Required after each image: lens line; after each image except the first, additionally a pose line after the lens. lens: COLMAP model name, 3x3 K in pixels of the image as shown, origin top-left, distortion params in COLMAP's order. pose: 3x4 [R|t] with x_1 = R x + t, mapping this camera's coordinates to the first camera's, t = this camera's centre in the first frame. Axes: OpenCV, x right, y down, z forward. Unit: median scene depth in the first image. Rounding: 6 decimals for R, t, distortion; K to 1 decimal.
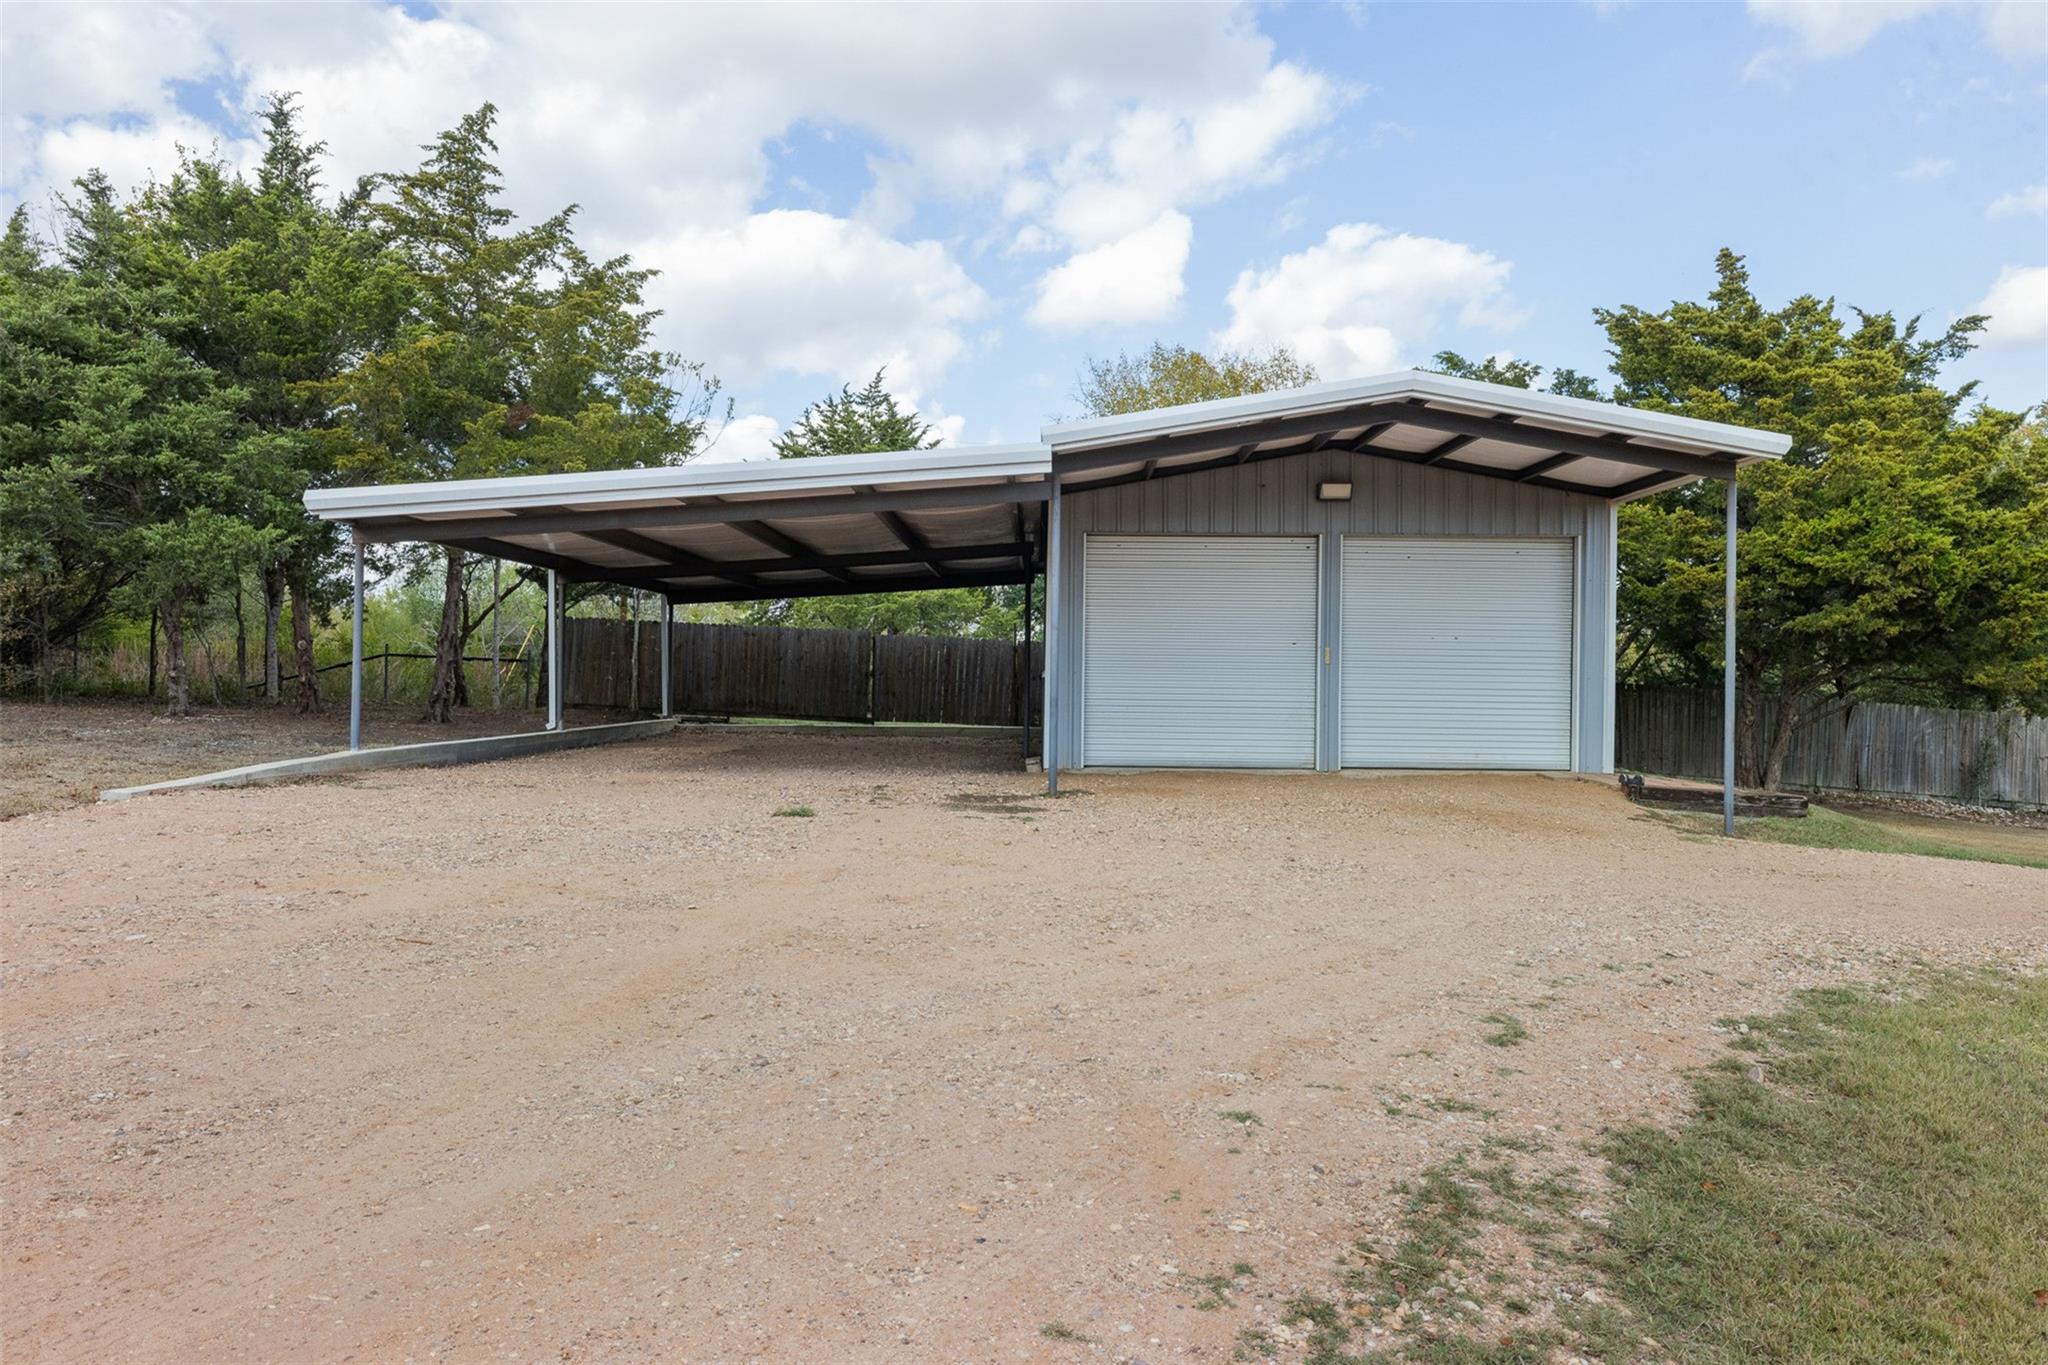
lens RADIAL K [[1355.6, 0, 1024.0], [0, 1355.6, 682.5], [0, 0, 1]] dist [0.000095, -0.000006]
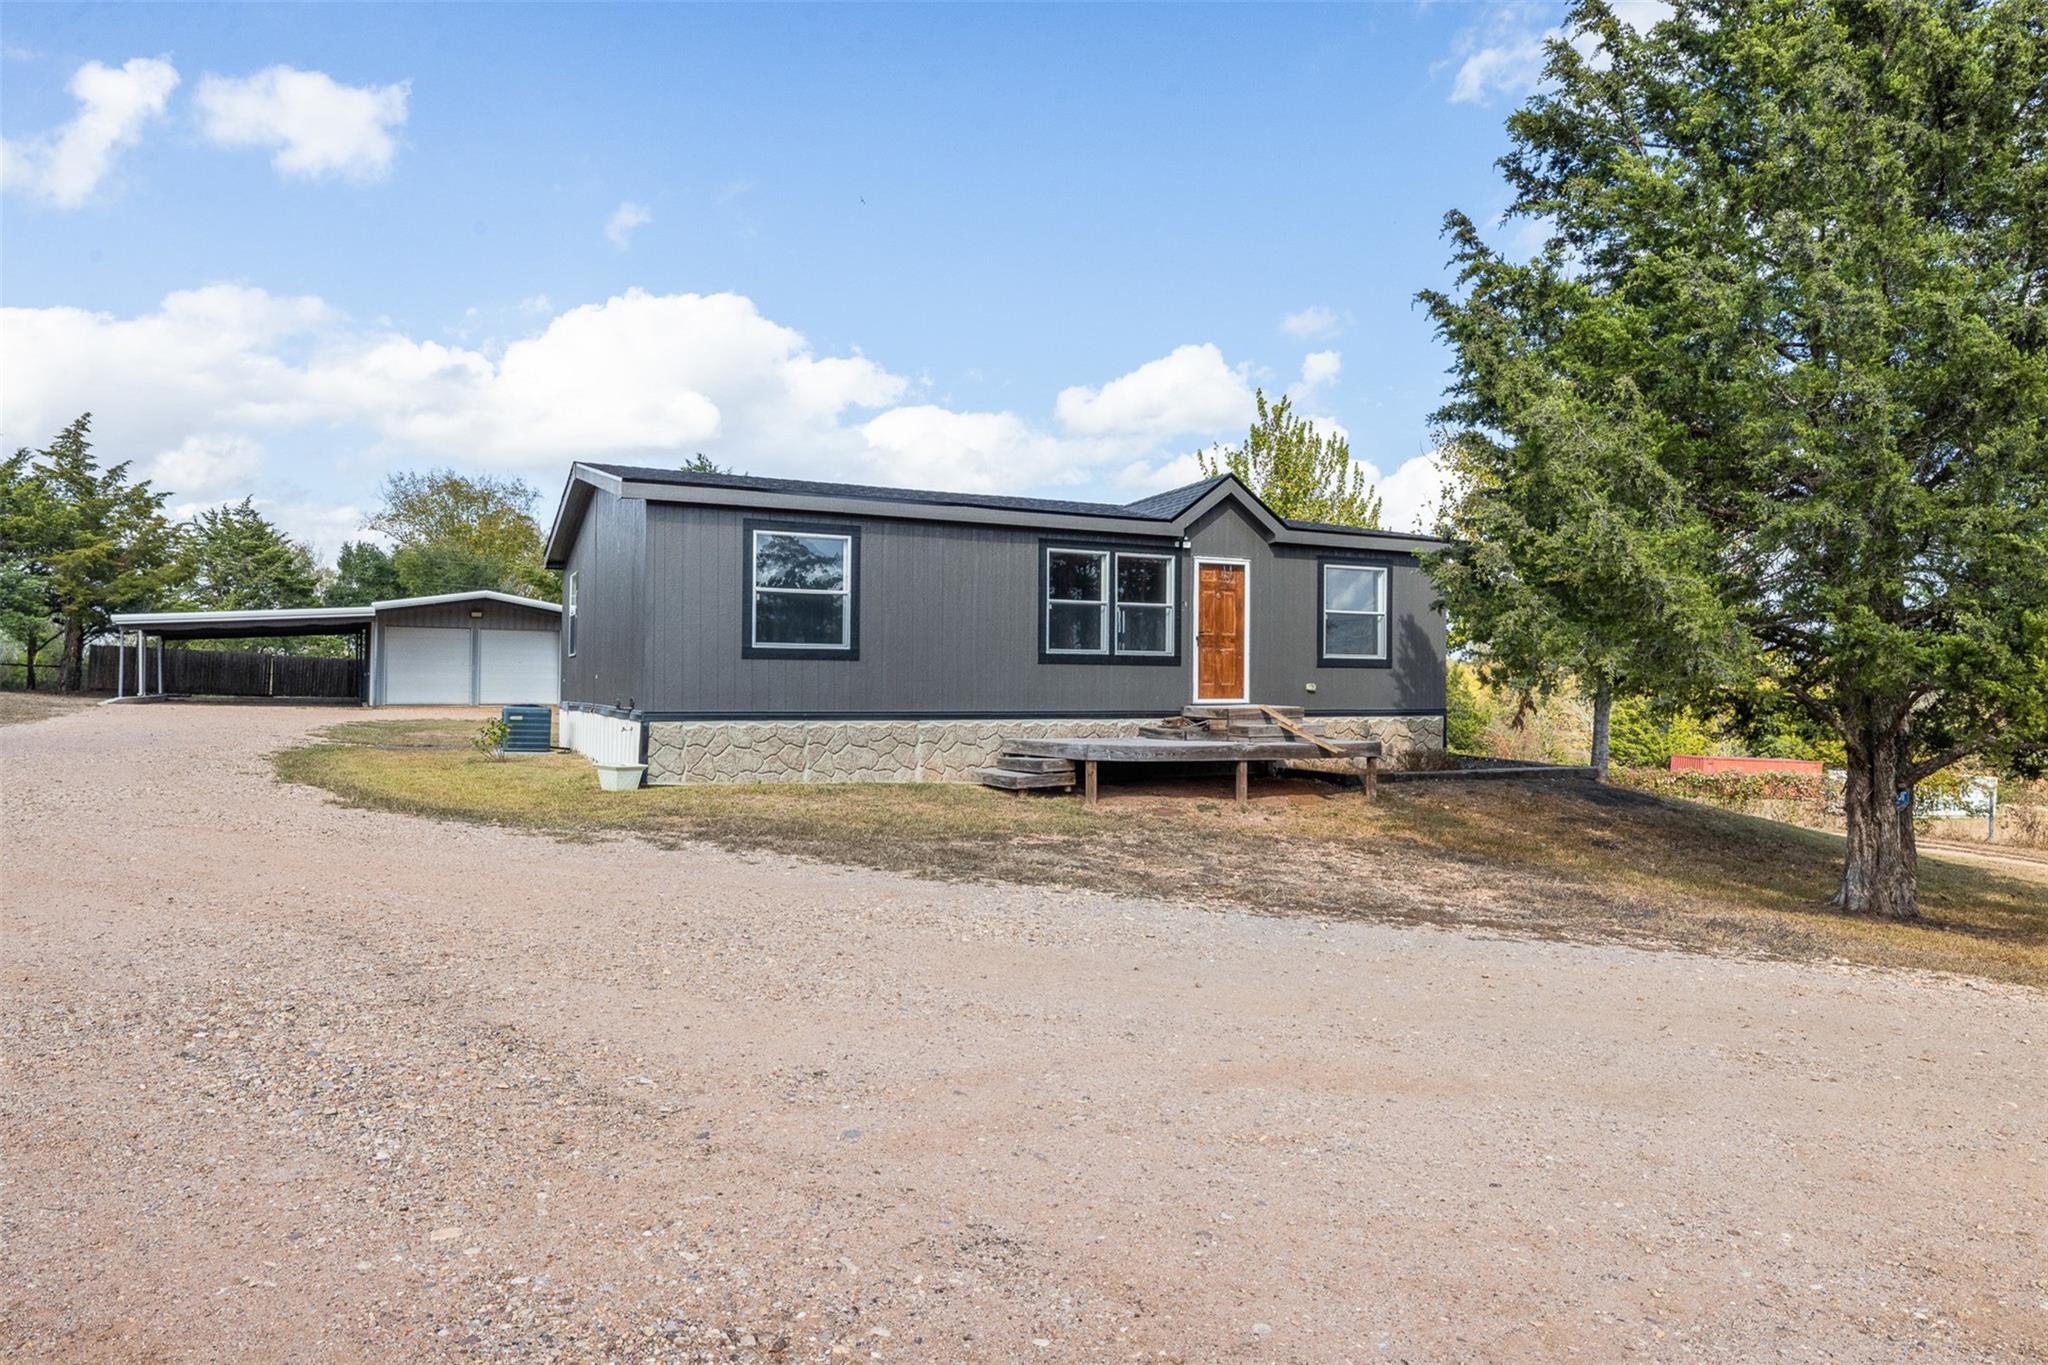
lens RADIAL K [[1272.8, 0, 1024.0], [0, 1272.8, 682.5], [0, 0, 1]] dist [0.000752, 0.000191]
pose [[0.870951, 0.003293, 0.491359, -0.080564], [-0.000685, 0.999985, -0.005487, 0.021313], [-0.491370, 0.004442, 0.870940, -1.603037]]
